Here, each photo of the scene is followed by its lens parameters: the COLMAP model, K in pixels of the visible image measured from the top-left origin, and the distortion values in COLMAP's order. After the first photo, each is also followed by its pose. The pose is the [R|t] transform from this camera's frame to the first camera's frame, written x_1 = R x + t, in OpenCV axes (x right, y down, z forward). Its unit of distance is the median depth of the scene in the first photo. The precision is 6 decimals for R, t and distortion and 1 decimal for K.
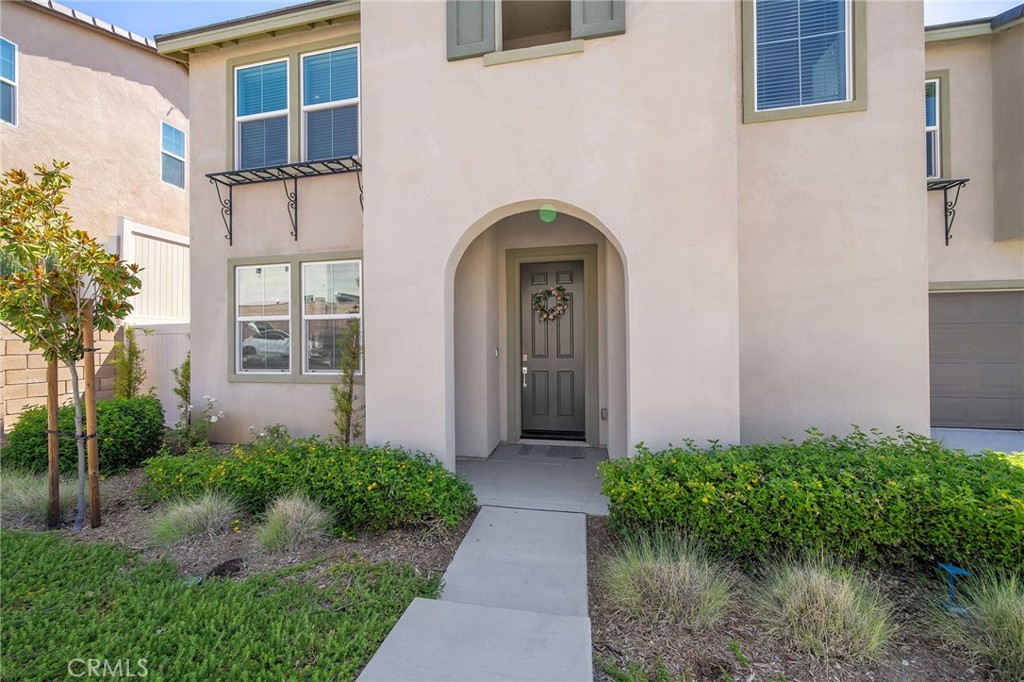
lens RADIAL K [[386.6, 0, 512.7], [0, 386.6, 335.5], [0, 0, 1]] dist [-0.000198, -0.000872]
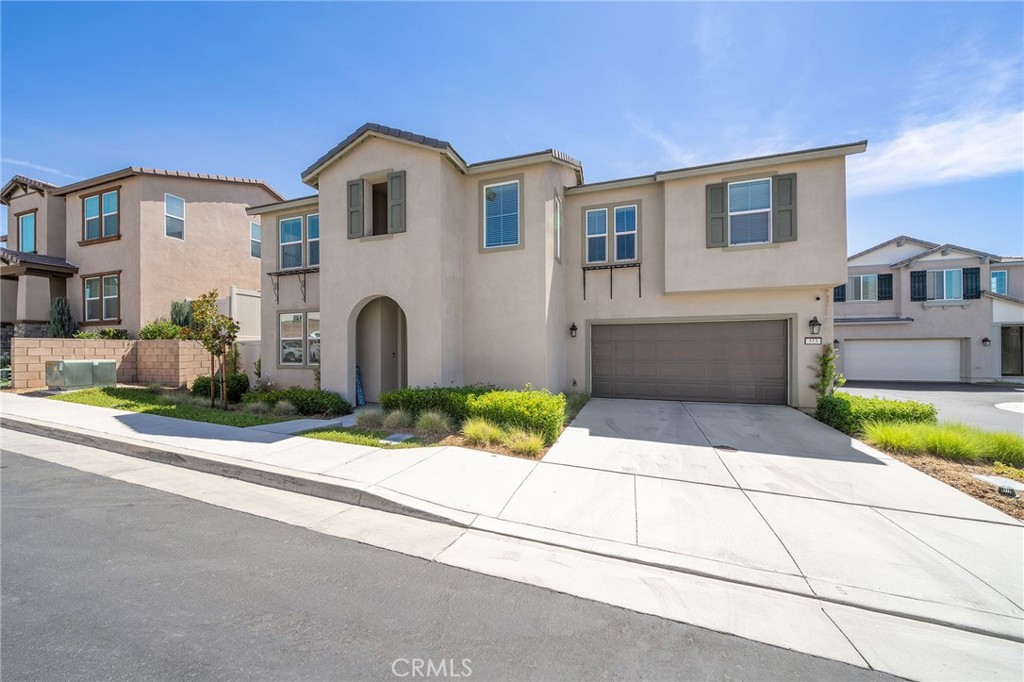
lens RADIAL K [[363.3, 0, 507.9], [0, 363.3, 344.3], [0, 0, 1]] dist [-0.000597, -0.000040]
pose [[0.991218, 0.001723, -0.132228, 0.836102], [-0.001669, 0.999998, 0.000521, -0.015850], [0.132229, -0.000296, 0.991219, -0.861296]]
